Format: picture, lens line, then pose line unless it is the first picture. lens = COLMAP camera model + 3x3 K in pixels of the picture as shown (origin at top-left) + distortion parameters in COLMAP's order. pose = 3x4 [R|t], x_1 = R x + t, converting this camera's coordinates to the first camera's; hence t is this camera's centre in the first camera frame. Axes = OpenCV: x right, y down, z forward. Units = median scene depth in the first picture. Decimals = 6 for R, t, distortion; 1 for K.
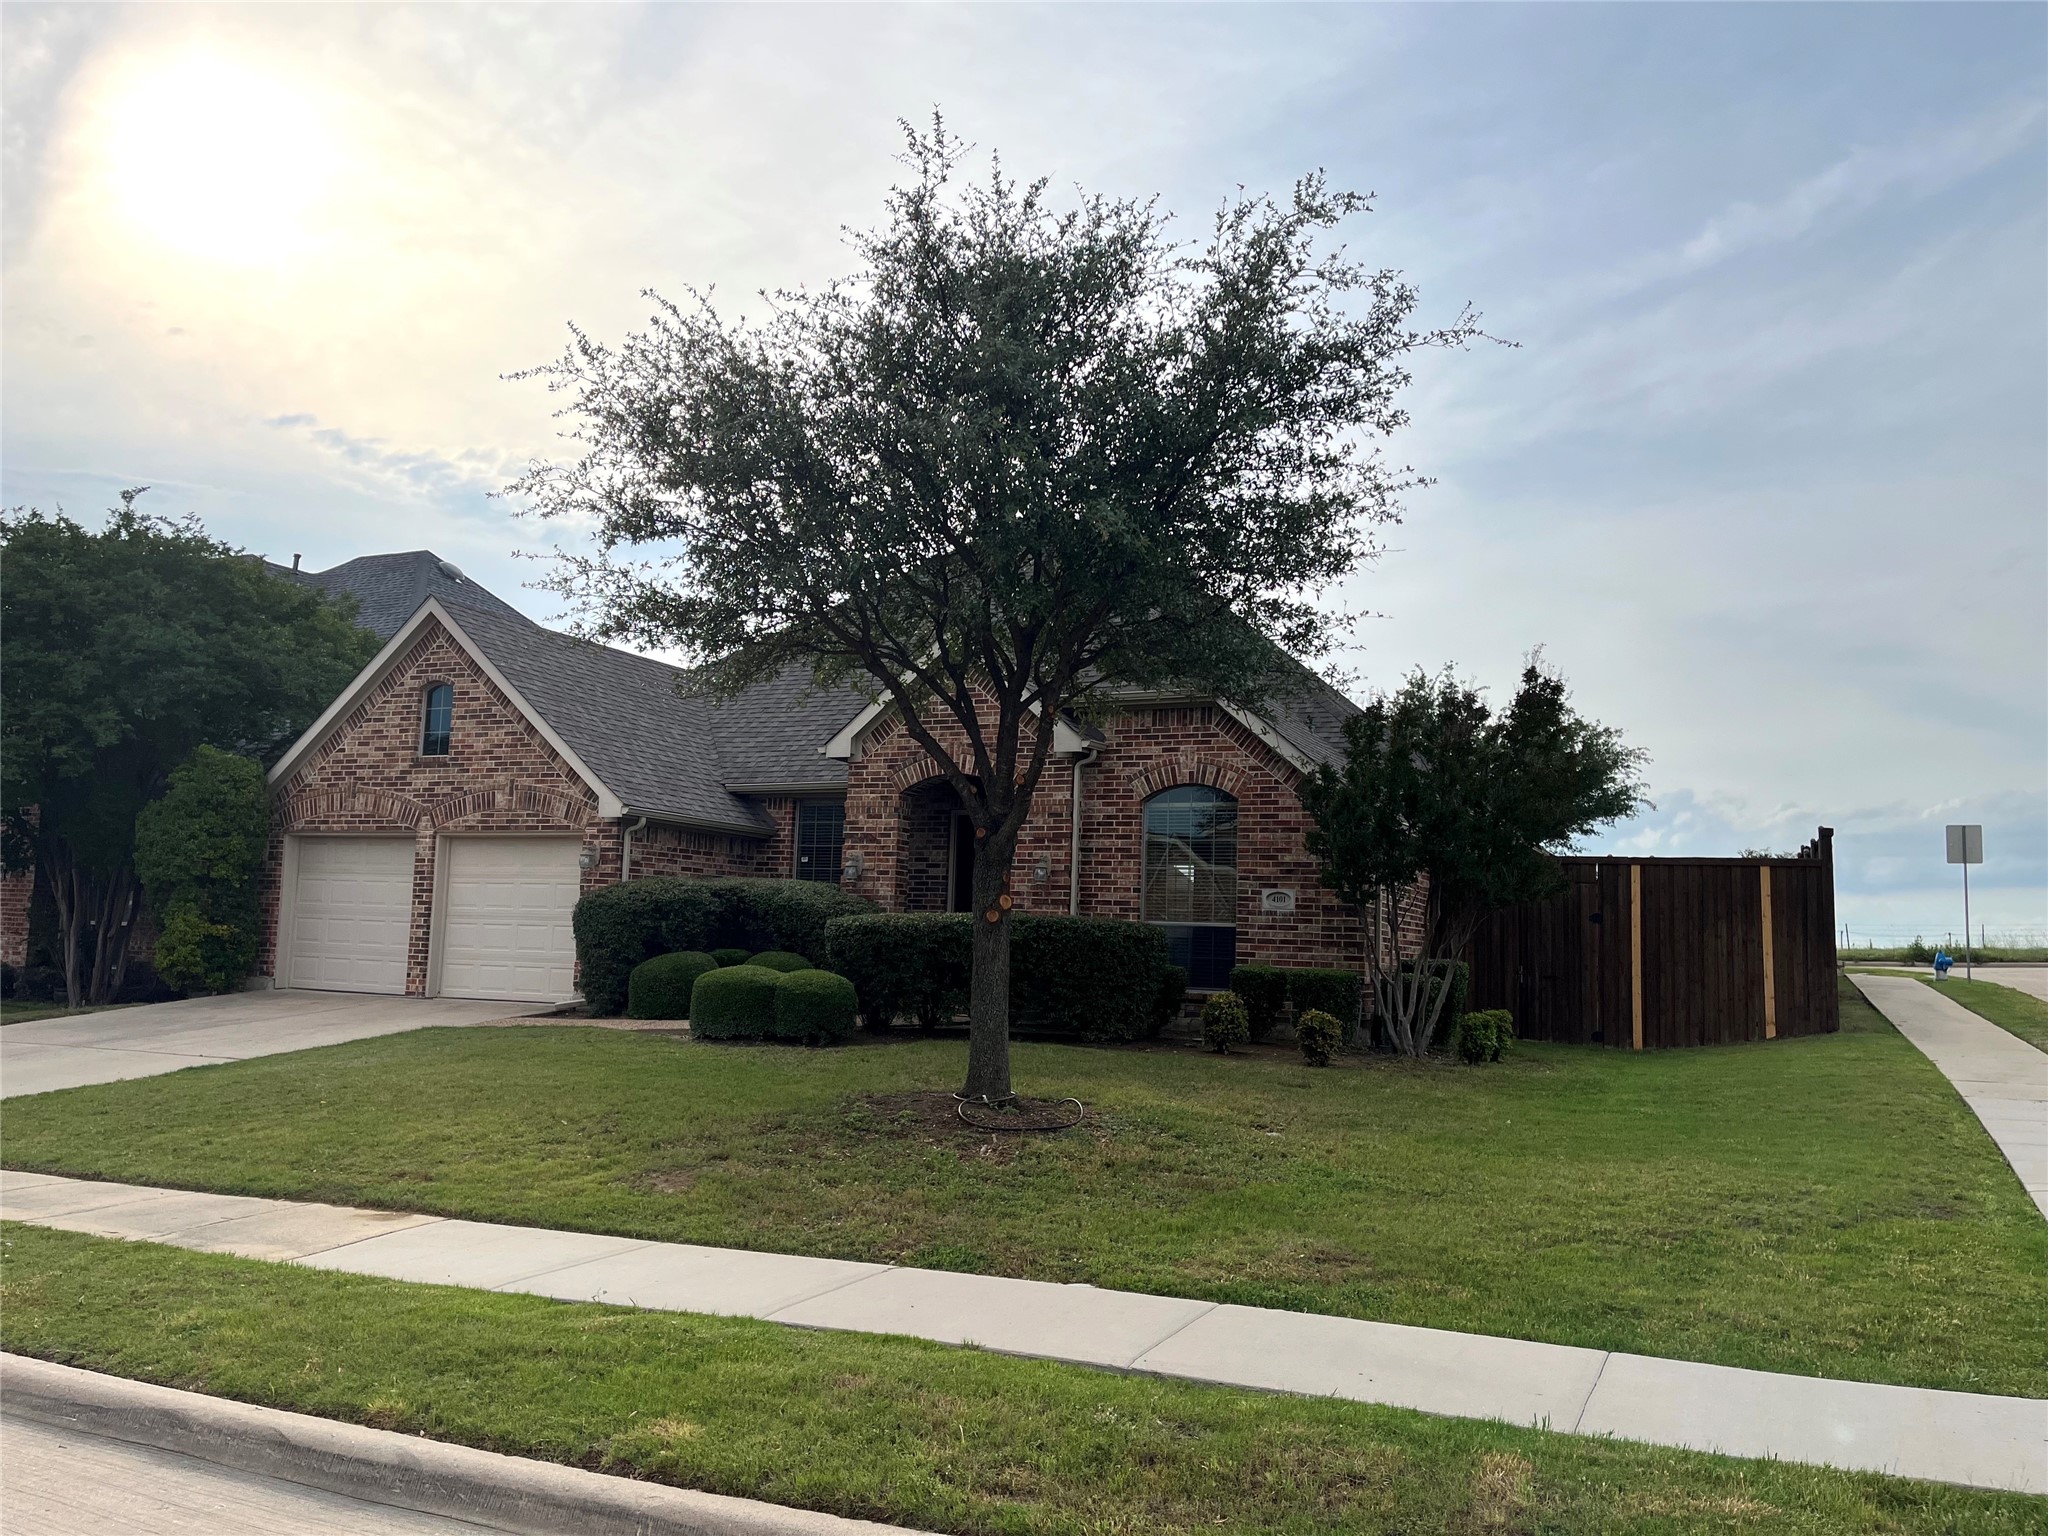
lens RADIAL K [[1543.1, 0, 1024.0], [0, 1543.1, 768.0], [0, 0, 1]] dist [0.107817, -0.149160]
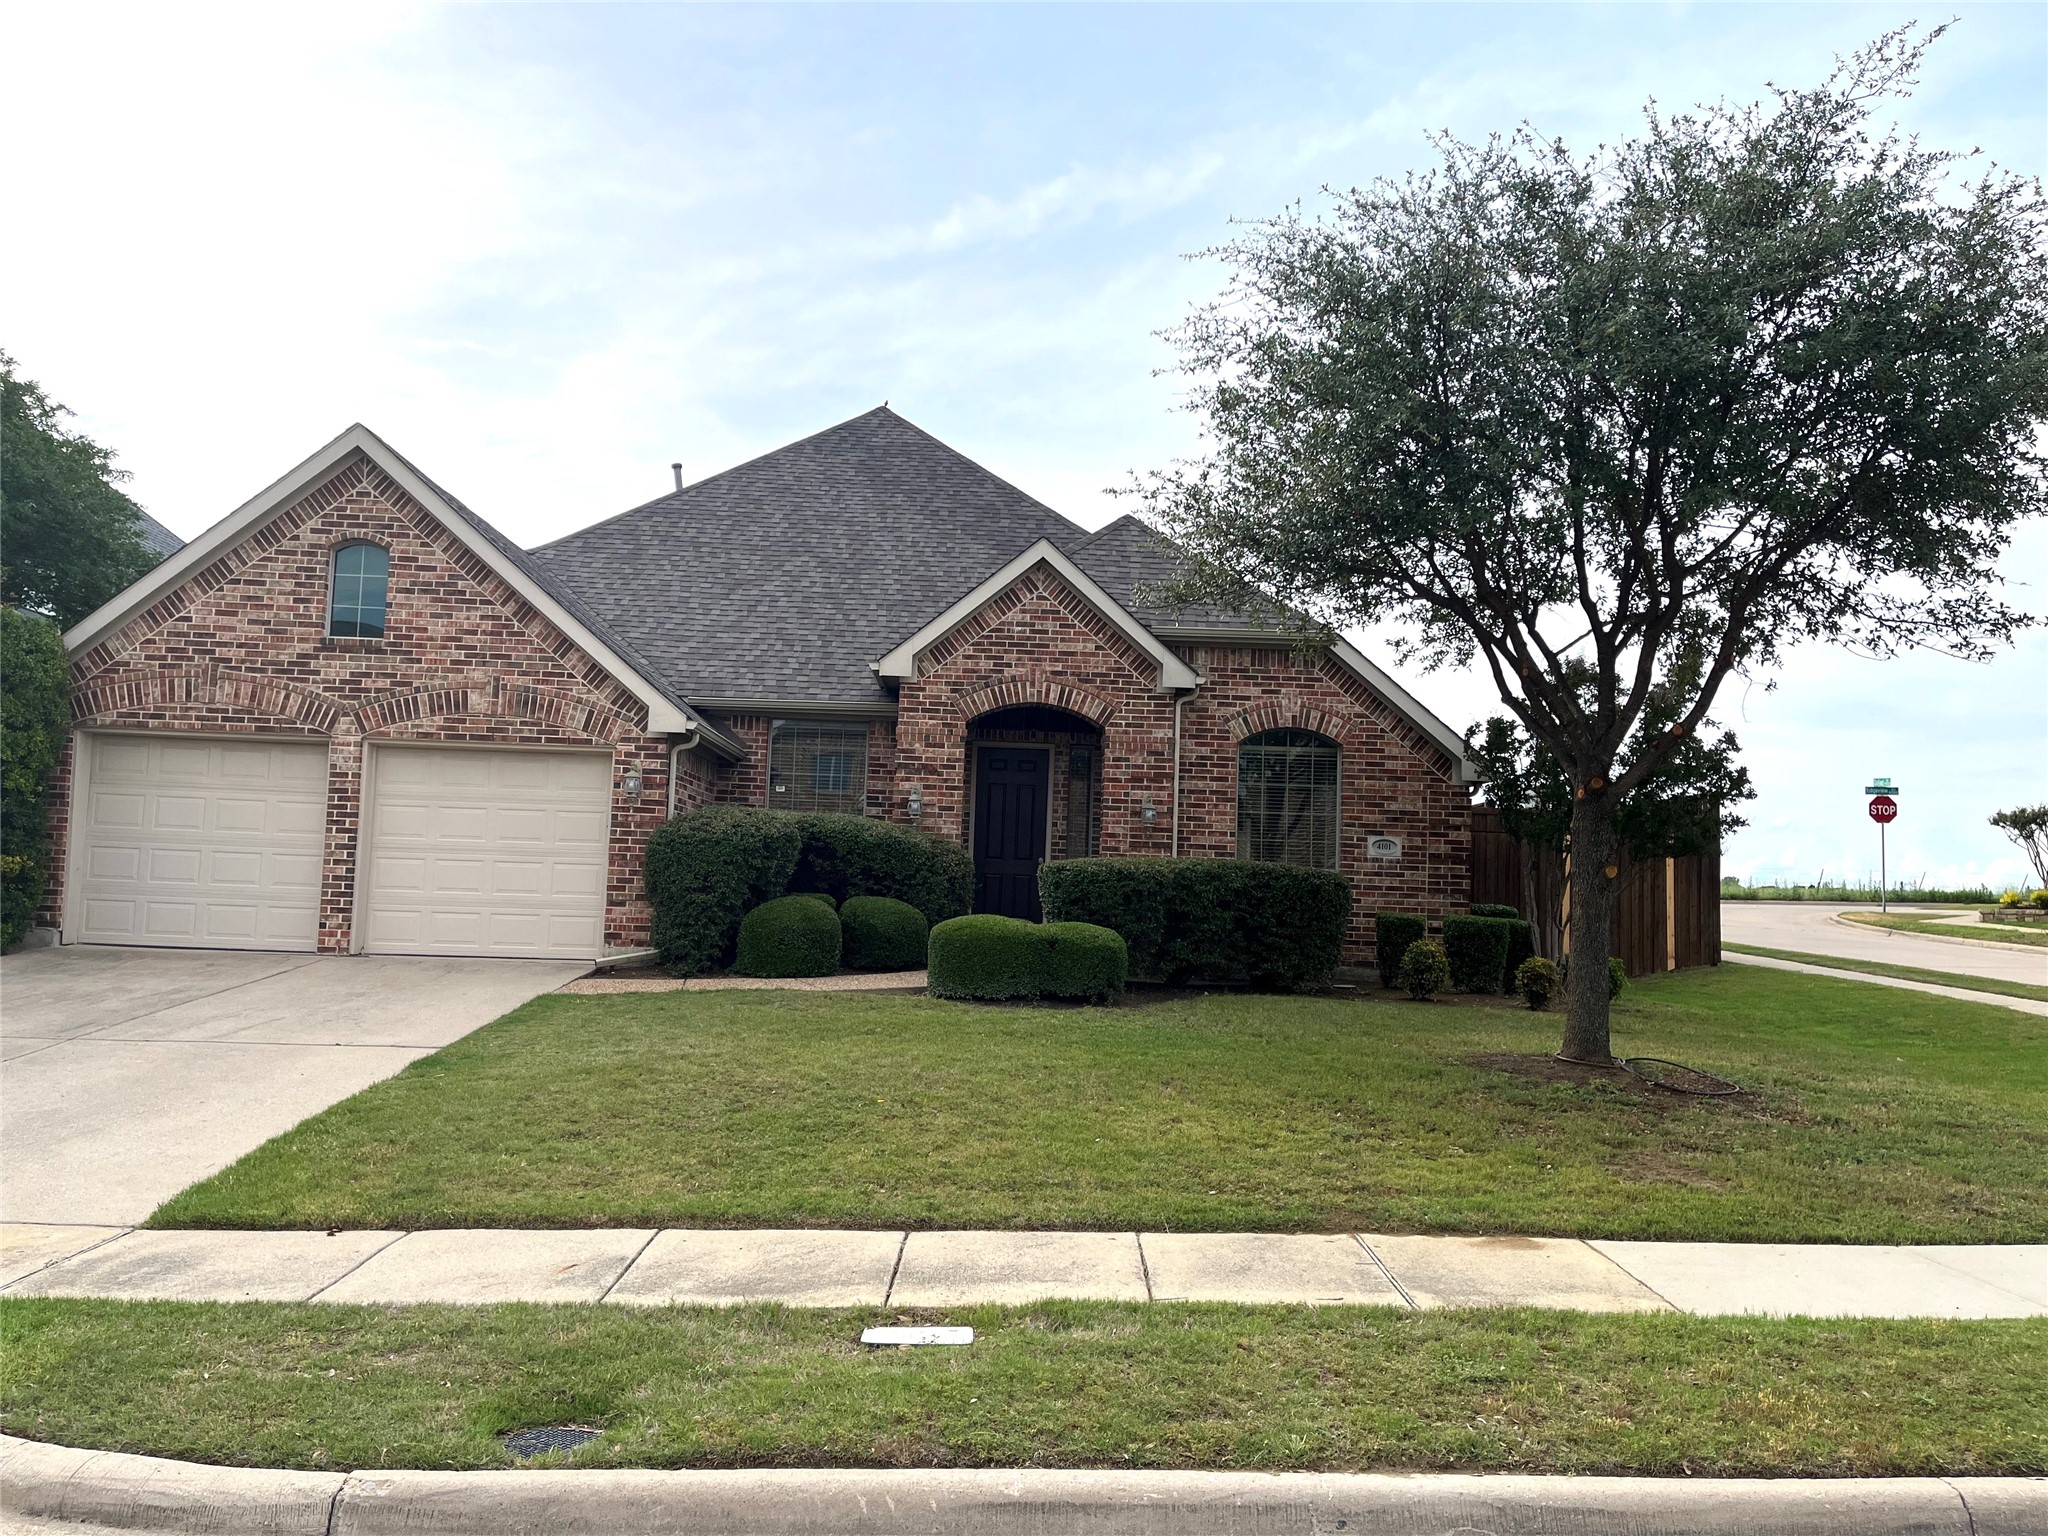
lens RADIAL K [[1543.1, 0, 1024.0], [0, 1543.1, 768.0], [0, 0, 1]] dist [0.107817, -0.149160]
pose [[0.891510, 0.037081, 0.451482, -0.471548], [-0.057417, 0.997856, 0.031420, 0.014127], [-0.449348, -0.053934, 0.891727, 0.190215]]
